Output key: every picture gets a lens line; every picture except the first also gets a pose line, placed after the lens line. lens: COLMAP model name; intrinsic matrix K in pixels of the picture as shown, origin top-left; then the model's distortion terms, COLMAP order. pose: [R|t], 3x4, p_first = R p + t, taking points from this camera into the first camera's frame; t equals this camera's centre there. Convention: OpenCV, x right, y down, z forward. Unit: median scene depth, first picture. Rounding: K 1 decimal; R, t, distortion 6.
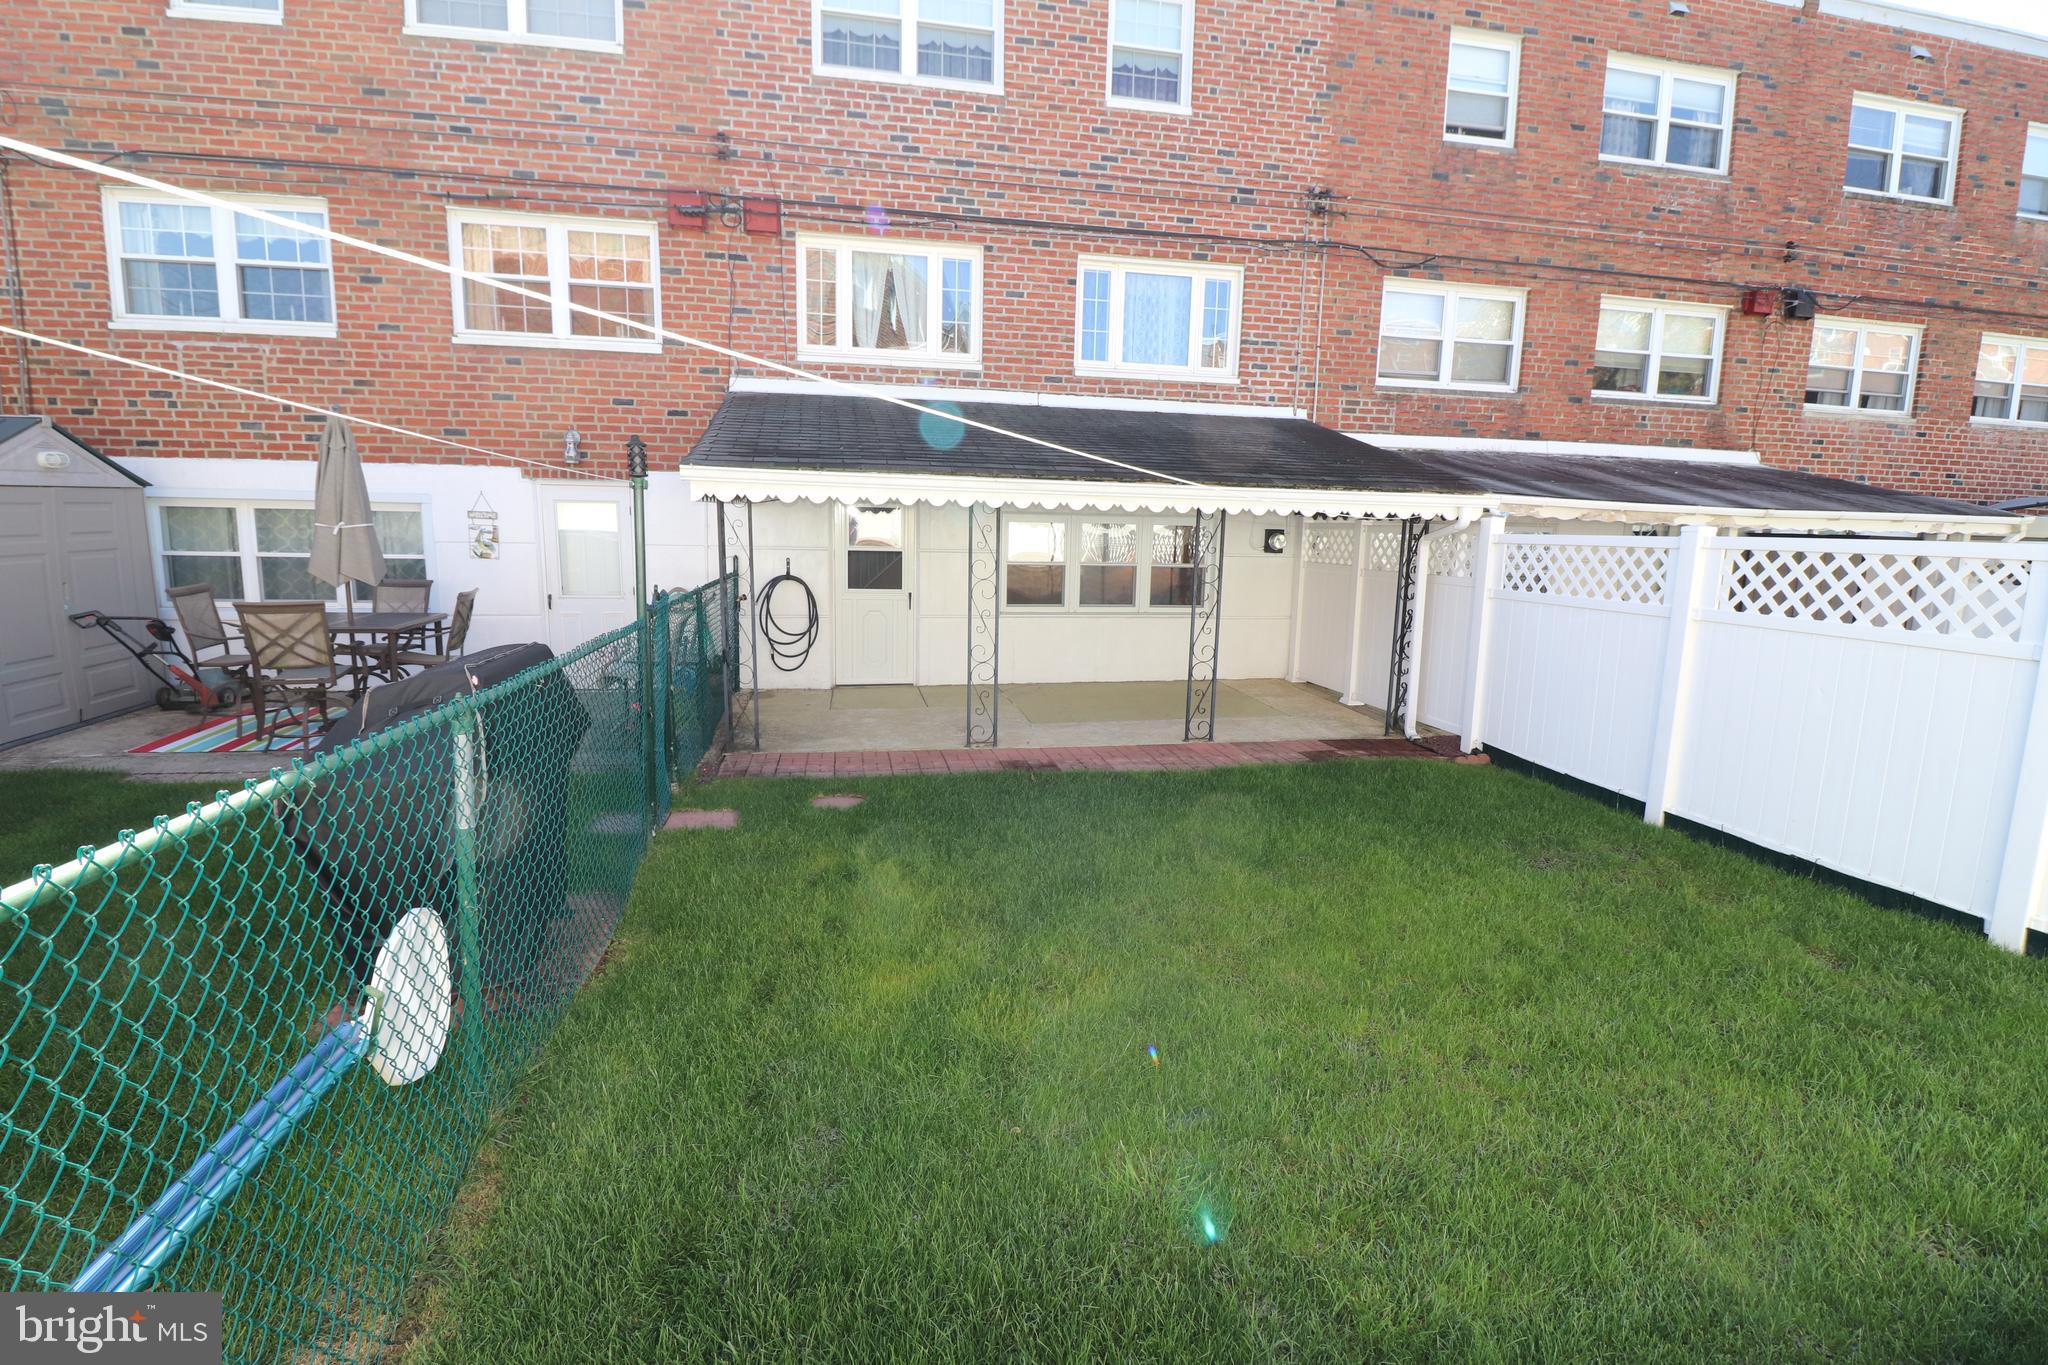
lens RADIAL K [[940.4, 0, 1022.8], [0, 940.4, 671.9], [0, 0, 1]] dist [-0.002799, -0.011455]
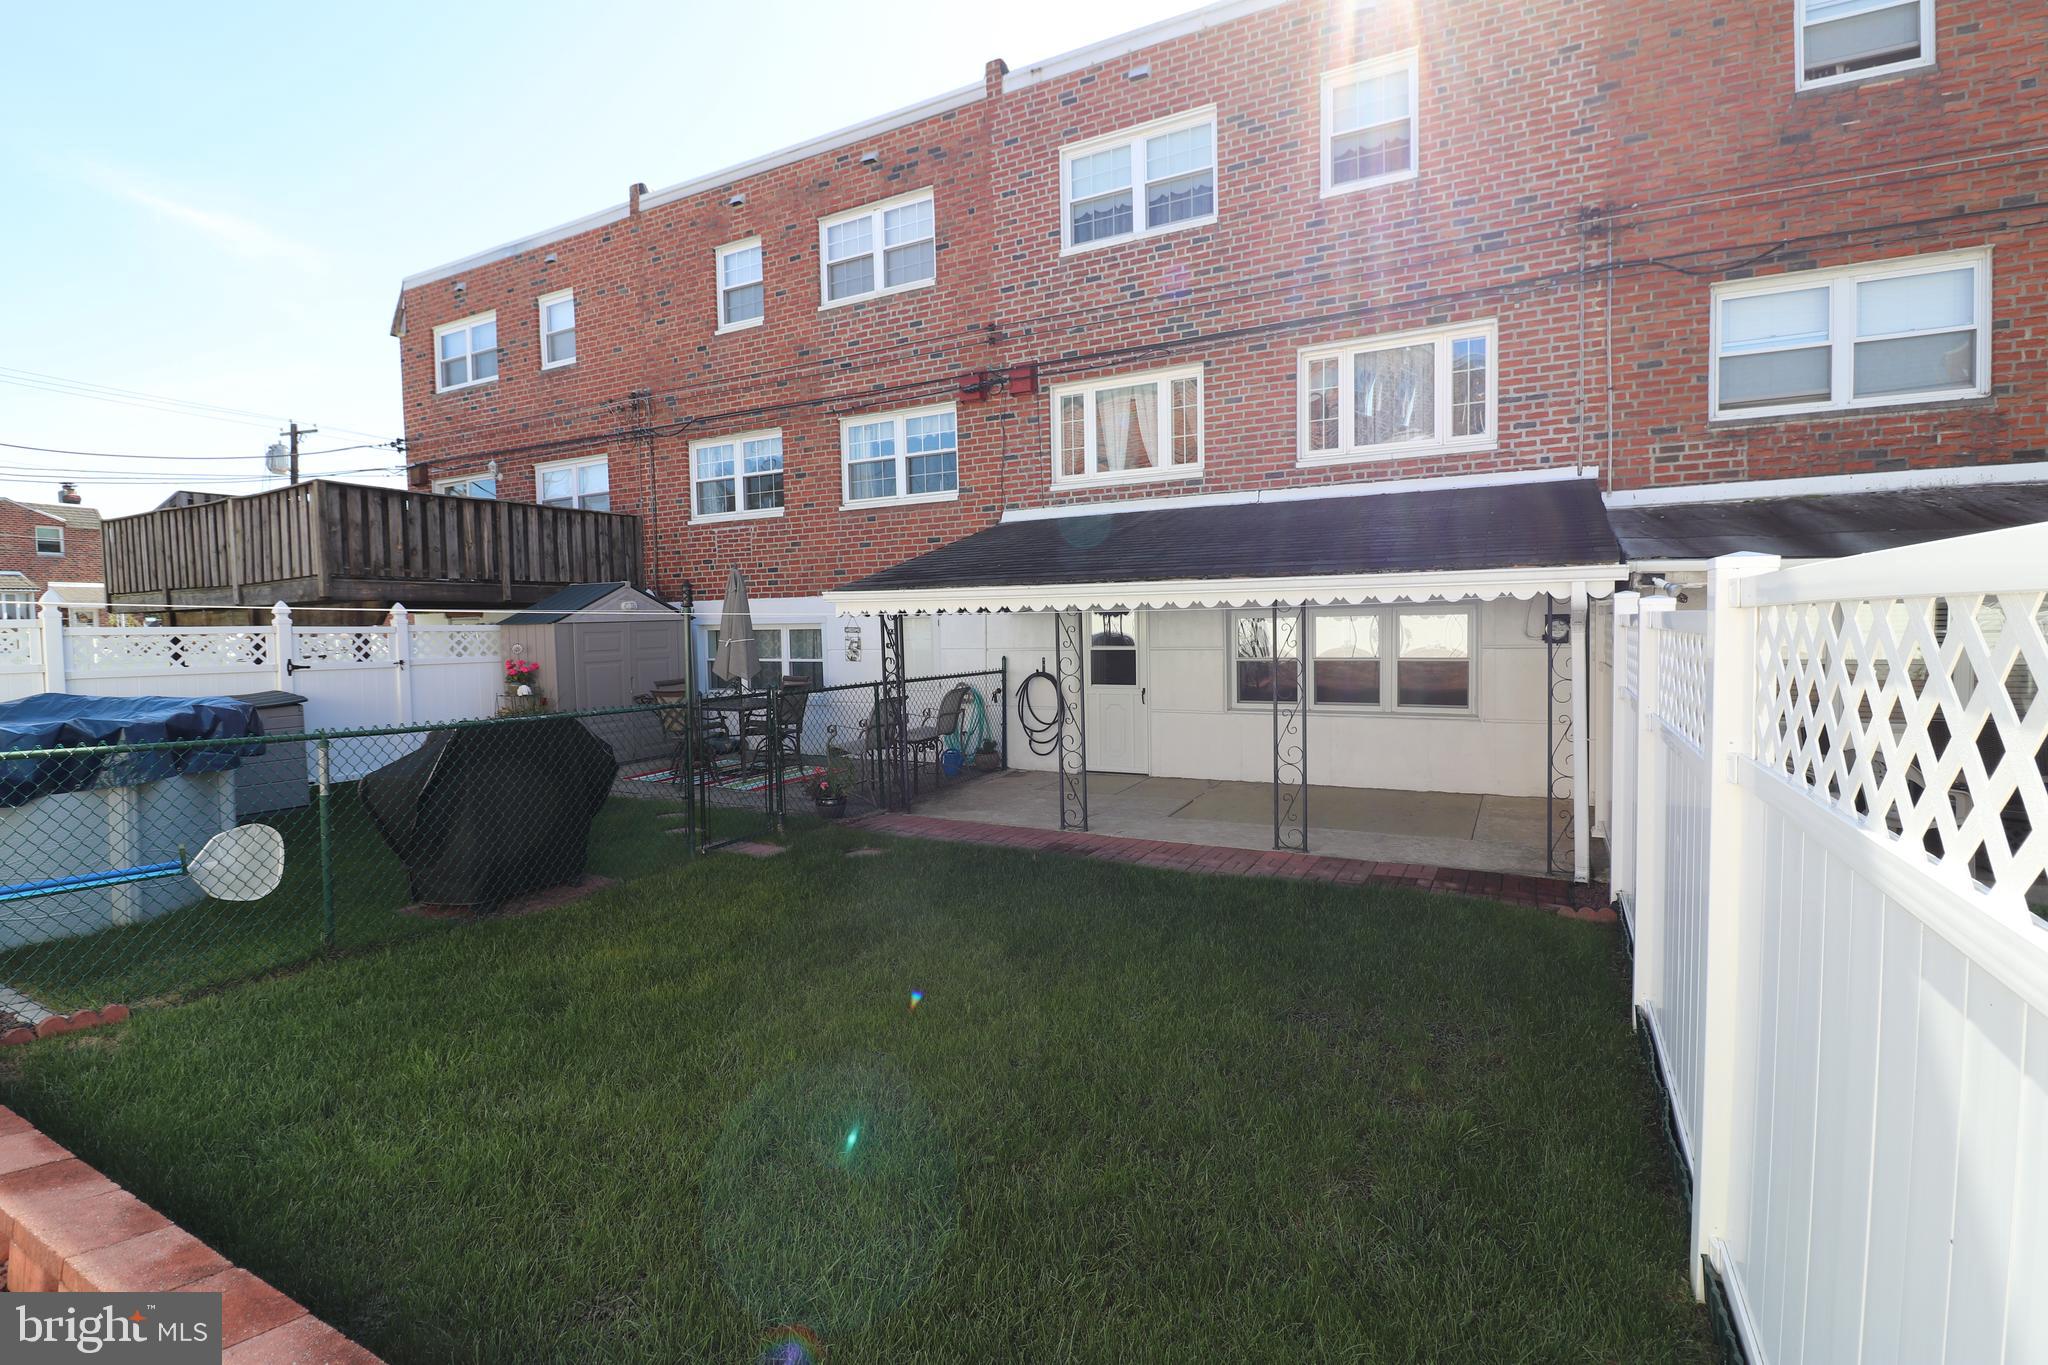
lens RADIAL K [[940.4, 0, 1030.5], [0, 940.4, 670.6], [0, 0, 1]] dist [-0.002799, -0.011455]
pose [[0.773915, -0.005334, -0.633267, 0.469826], [-0.062974, 0.994360, -0.085336, -0.005250], [0.630151, 0.105923, 0.769214, 0.098190]]
